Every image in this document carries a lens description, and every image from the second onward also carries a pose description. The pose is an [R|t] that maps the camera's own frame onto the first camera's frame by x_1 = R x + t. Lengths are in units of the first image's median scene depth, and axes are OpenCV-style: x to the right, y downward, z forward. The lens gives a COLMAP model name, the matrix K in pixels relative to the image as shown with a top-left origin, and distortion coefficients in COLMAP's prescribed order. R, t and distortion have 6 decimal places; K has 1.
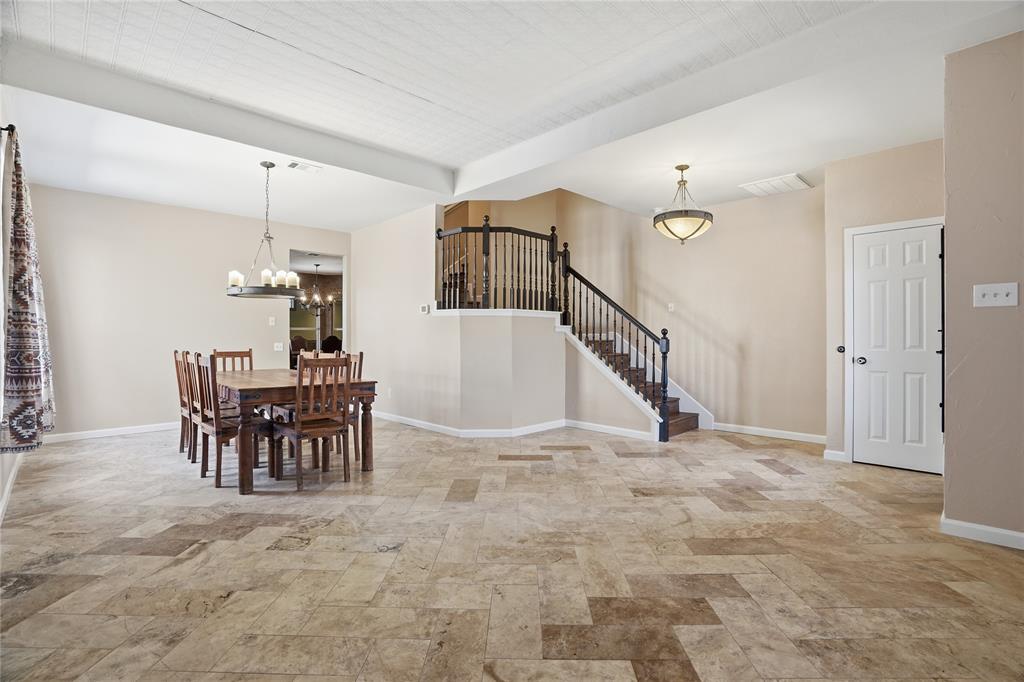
lens RADIAL K [[477.0, 0, 512.0], [0, 477.0, 341.0], [0, 0, 1]] dist [-0.055111, 0.014219]
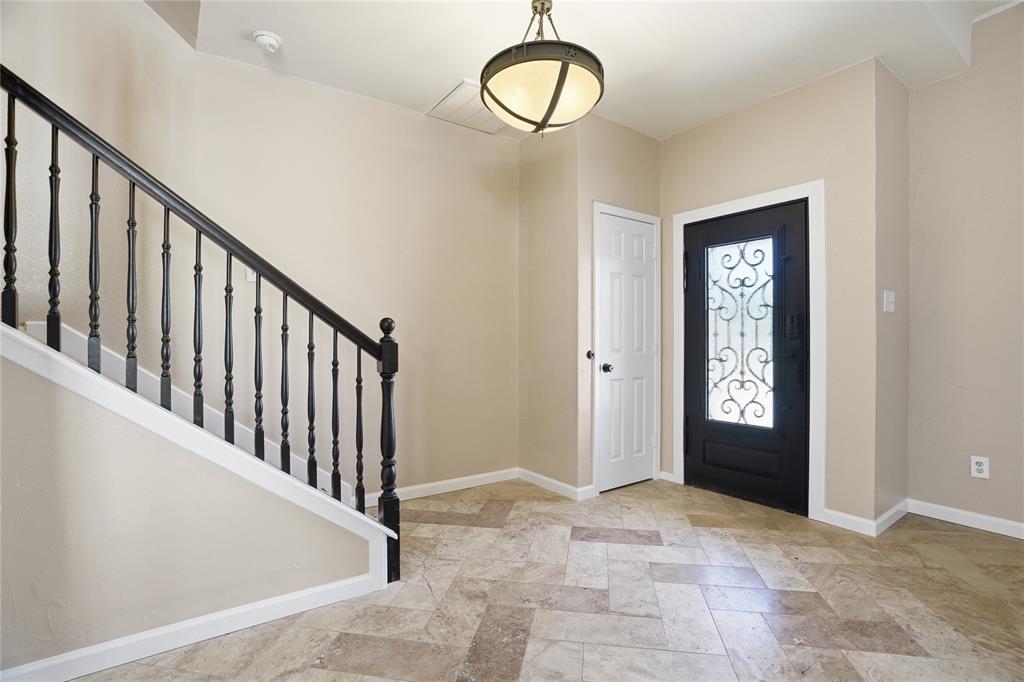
lens RADIAL K [[477.0, 0, 512.0], [0, 477.0, 341.0], [0, 0, 1]] dist [-0.055111, 0.014219]
pose [[0.150423, -0.000097, 0.988622, -0.107185], [0.003741, 0.999993, -0.000471, -0.006047], [-0.988615, 0.003769, 0.150423, 1.010173]]
